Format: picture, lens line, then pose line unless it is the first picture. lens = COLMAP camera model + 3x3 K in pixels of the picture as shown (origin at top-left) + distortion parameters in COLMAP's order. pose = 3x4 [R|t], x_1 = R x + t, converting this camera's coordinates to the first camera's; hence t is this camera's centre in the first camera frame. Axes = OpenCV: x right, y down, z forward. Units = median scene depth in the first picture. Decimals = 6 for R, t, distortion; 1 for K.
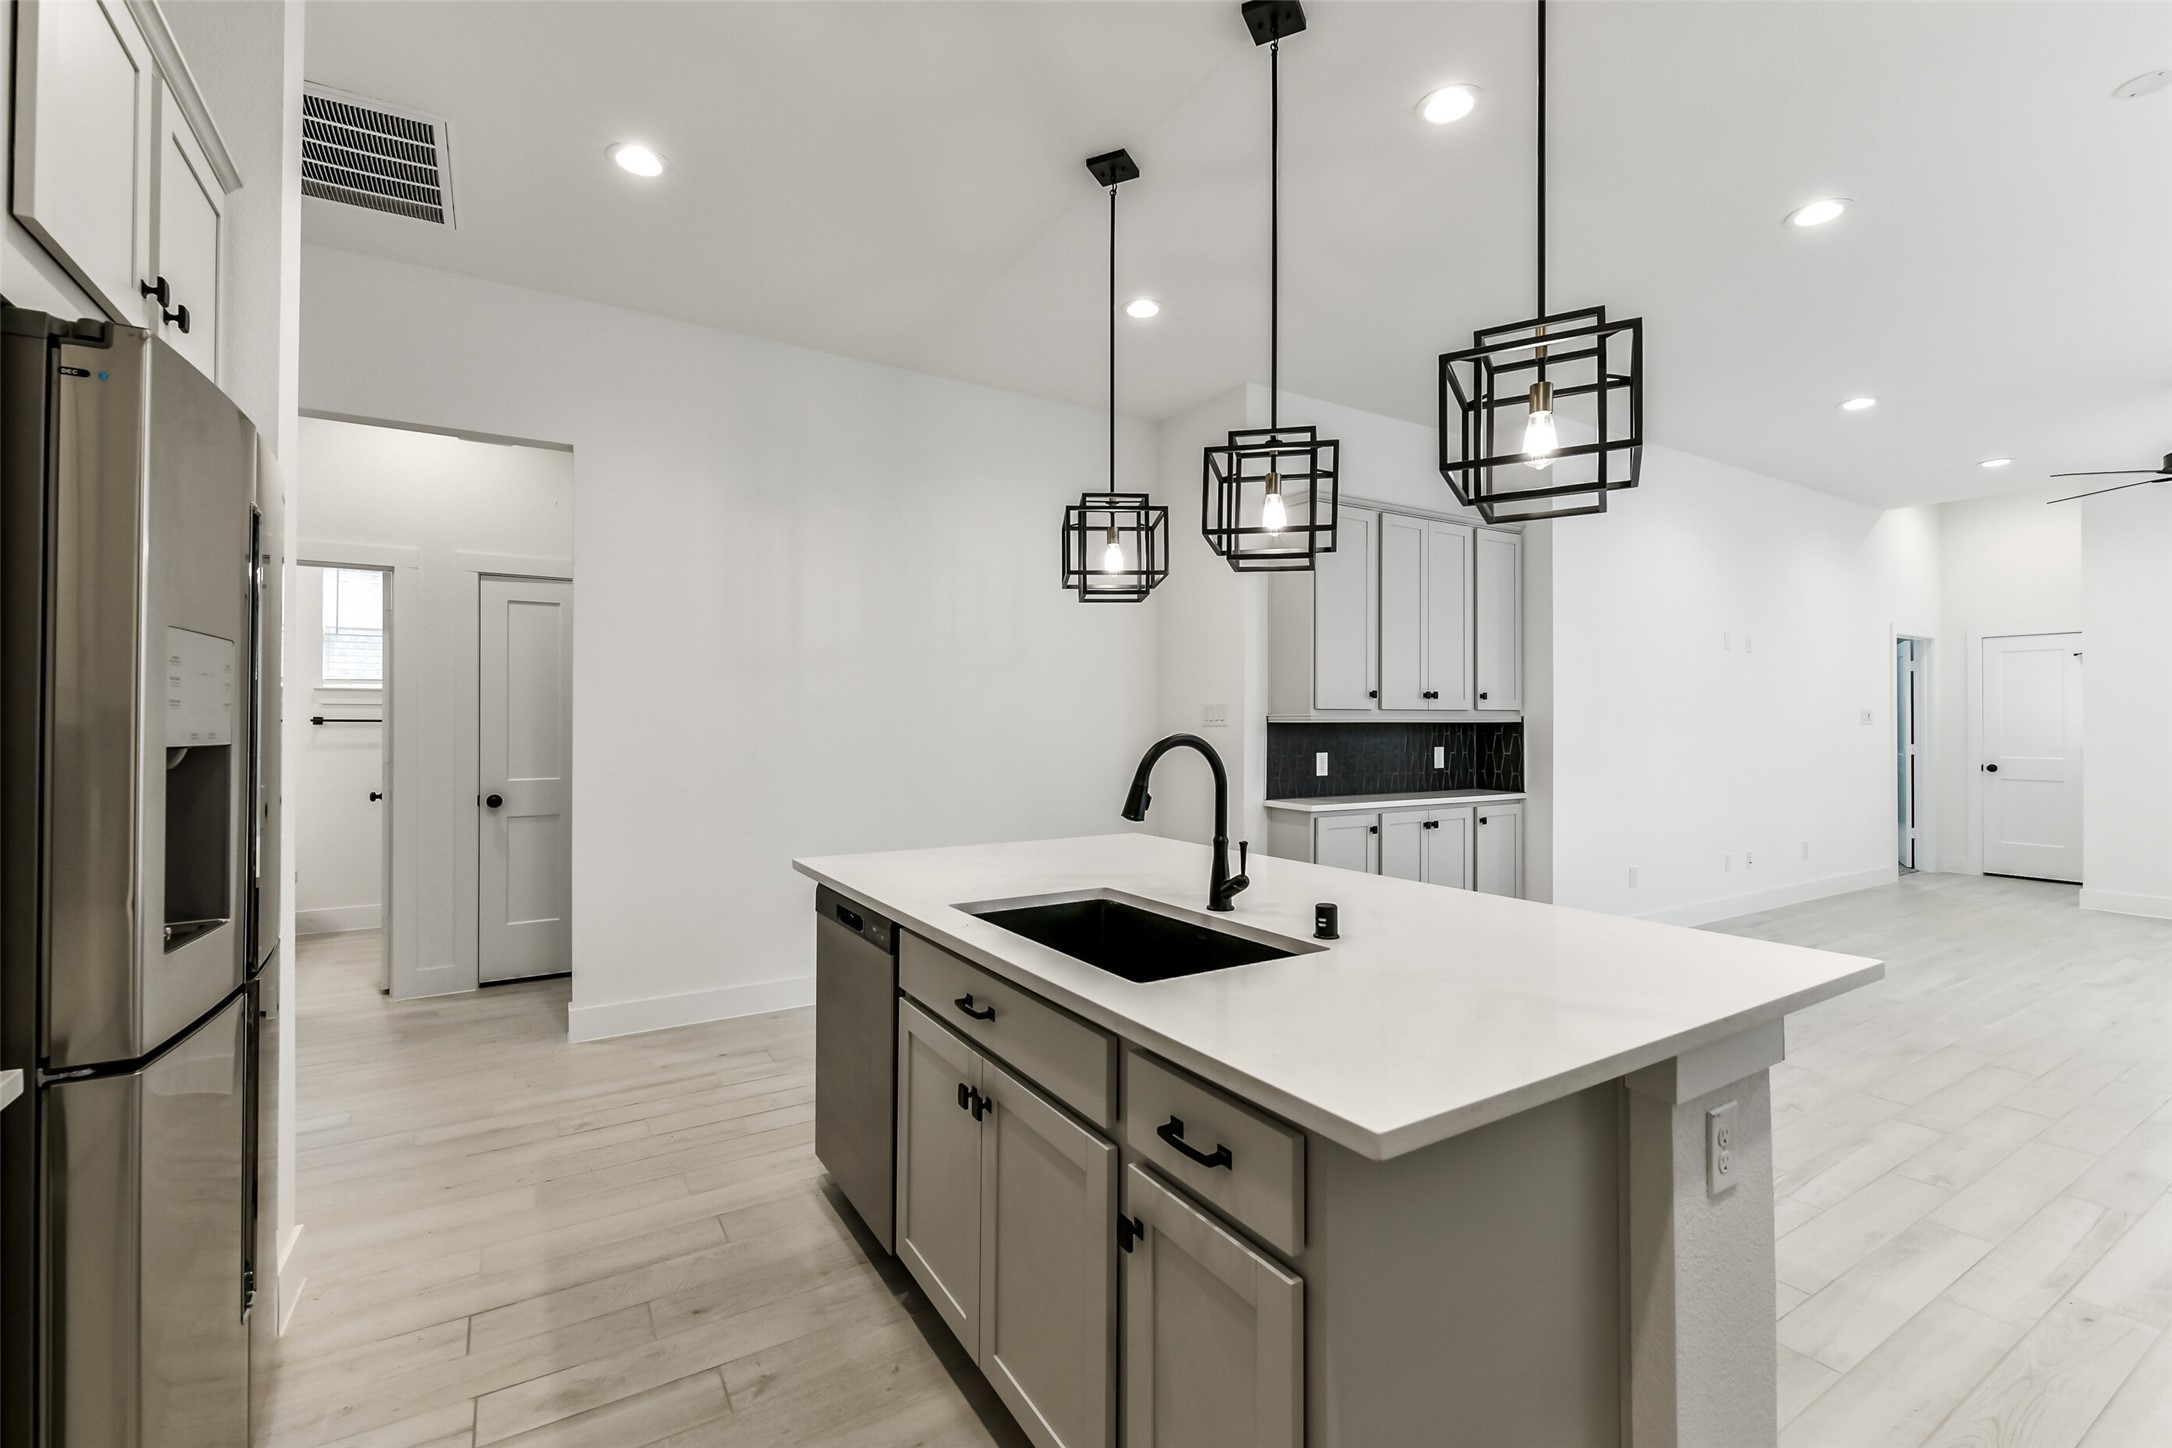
lens RADIAL K [[933.3, 0, 1079.6], [0, 933.3, 711.0], [0, 0, 1]] dist [0.011672, -0.006452]
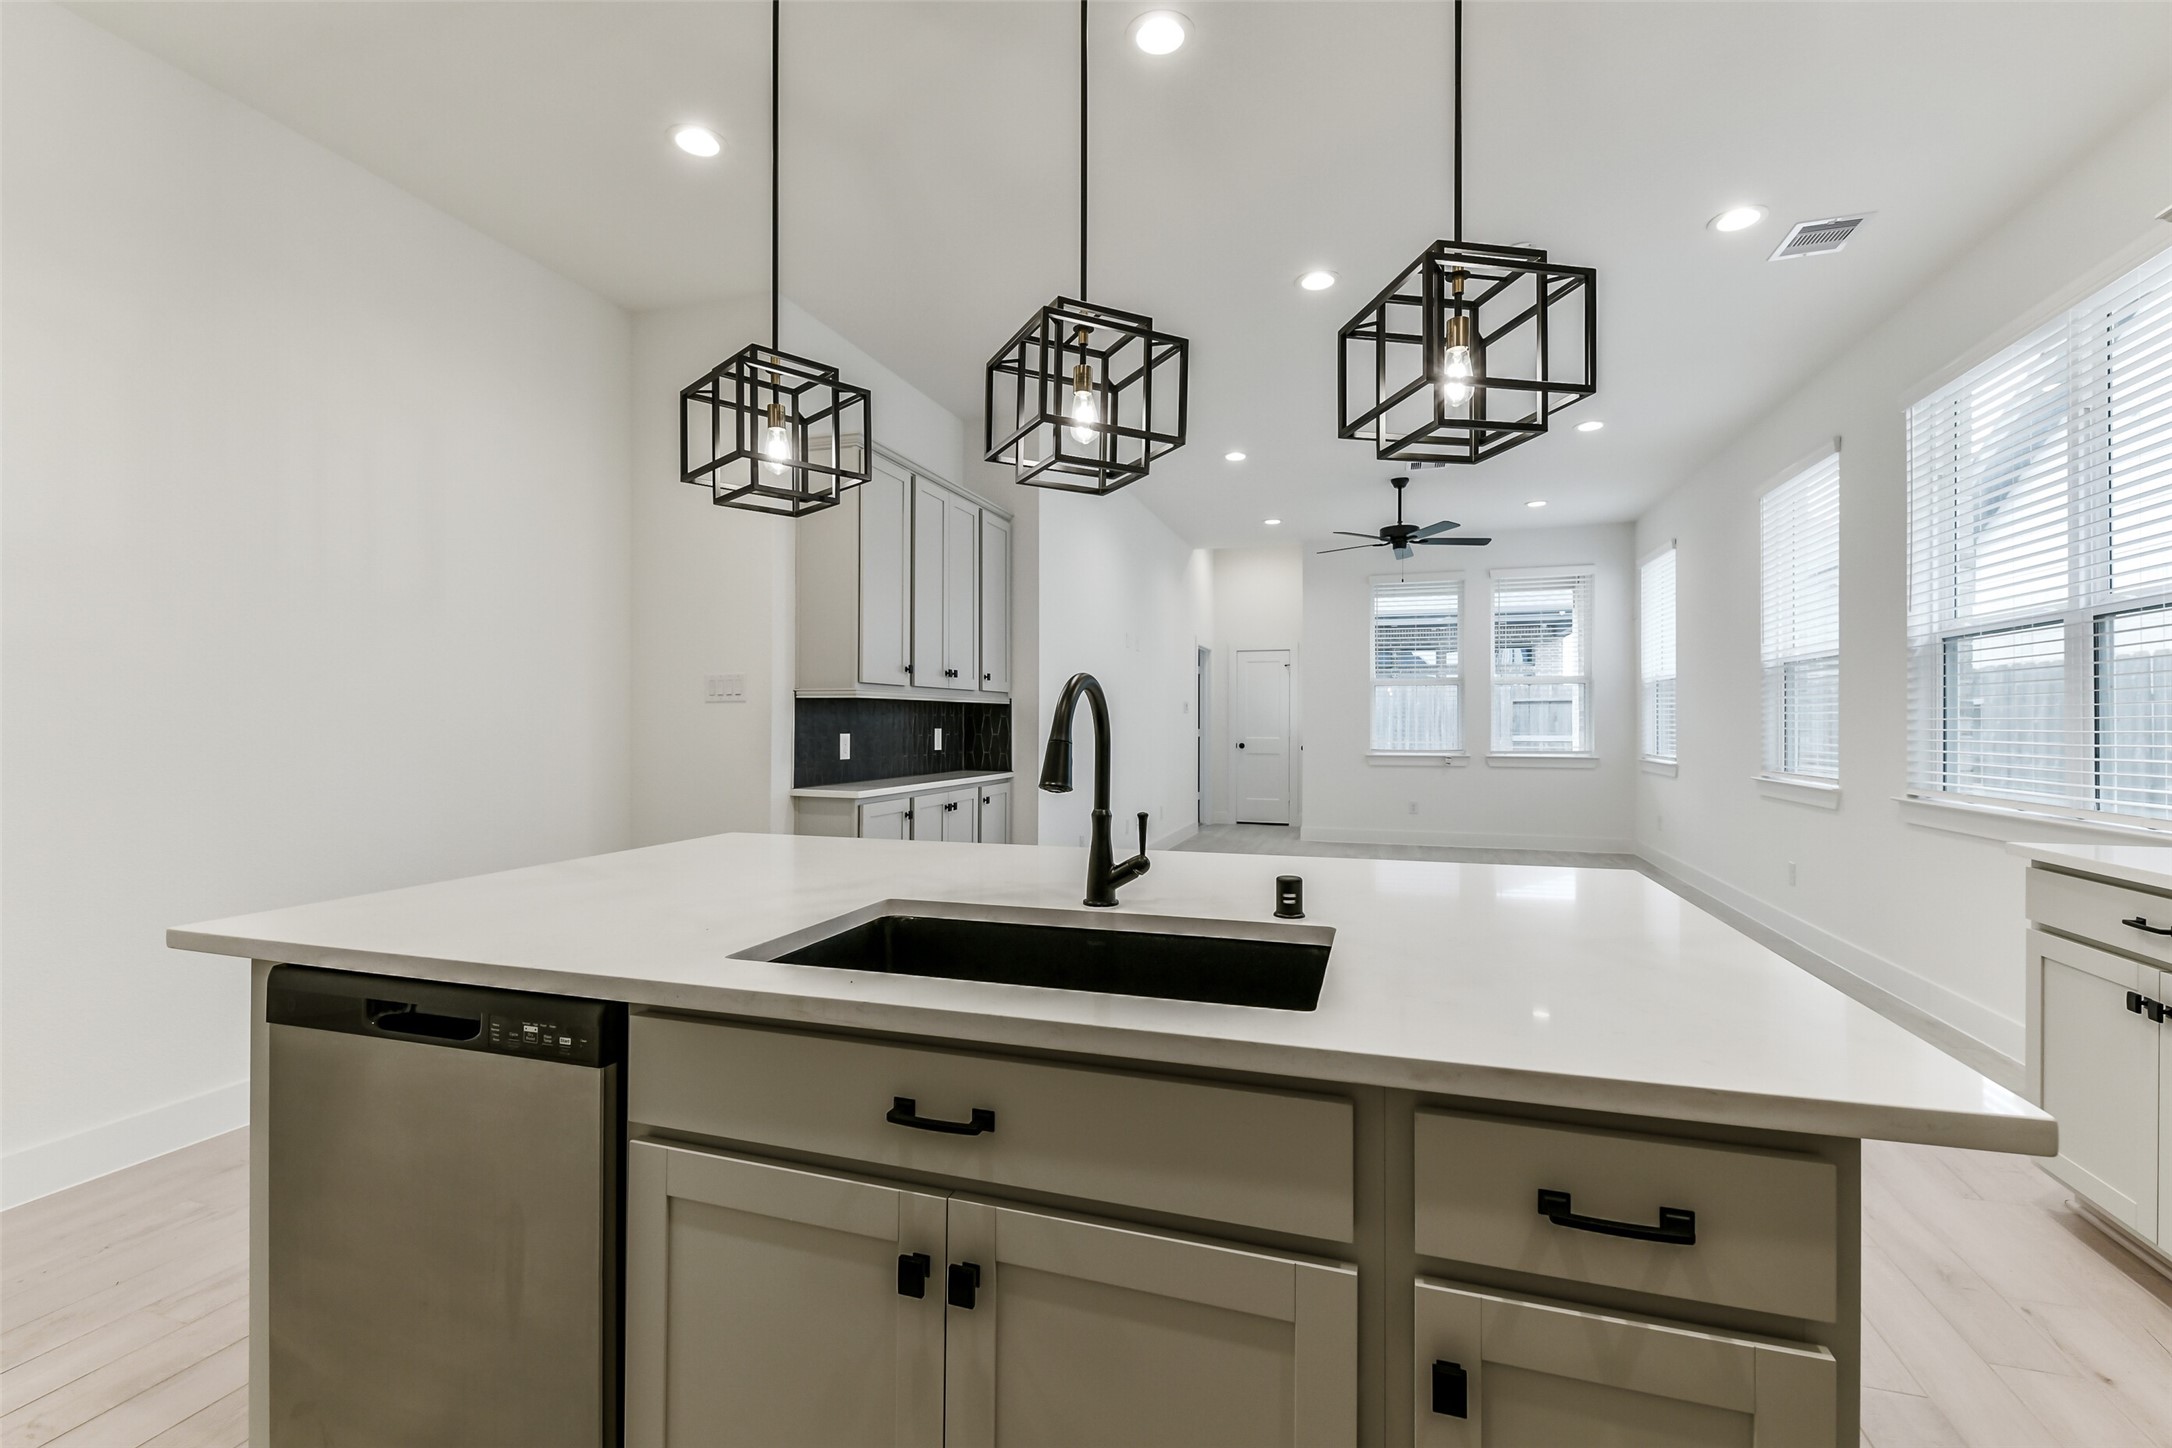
lens RADIAL K [[933.3, 0, 1089.2], [0, 933.3, 718.1], [0, 0, 1]] dist [0.011672, -0.006452]
pose [[0.757648, 0.003580, 0.652654, -0.151886], [-0.010332, 0.999925, 0.006510, 0.022531], [-0.652582, -0.011675, 0.757628, 0.178007]]
